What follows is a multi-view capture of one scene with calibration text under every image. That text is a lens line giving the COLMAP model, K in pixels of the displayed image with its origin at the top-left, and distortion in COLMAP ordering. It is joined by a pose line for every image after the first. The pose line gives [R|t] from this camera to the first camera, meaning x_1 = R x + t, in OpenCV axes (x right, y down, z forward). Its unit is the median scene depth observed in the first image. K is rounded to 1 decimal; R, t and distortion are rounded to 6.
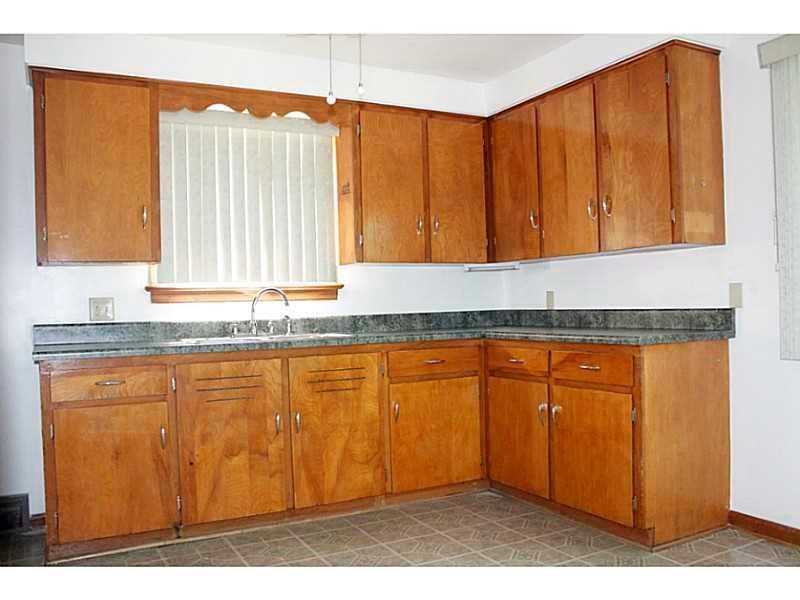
lens RADIAL K [[681.7, 0, 400.0], [0, 681.7, 300.0], [0, 0, 1]] dist [-0.132627, 0.122596]
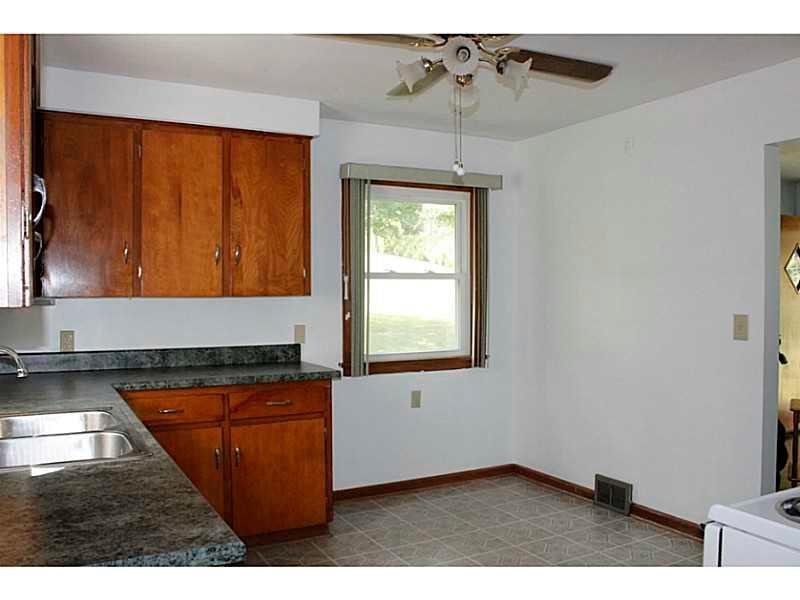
lens RADIAL K [[681.7, 0, 400.0], [0, 681.7, 300.0], [0, 0, 1]] dist [-0.132627, 0.122596]
pose [[0.065676, 0.013345, 0.997752, -0.798725], [0.003807, 0.999900, -0.013624, -0.053197], [-0.997834, 0.004694, 0.065619, 0.687571]]
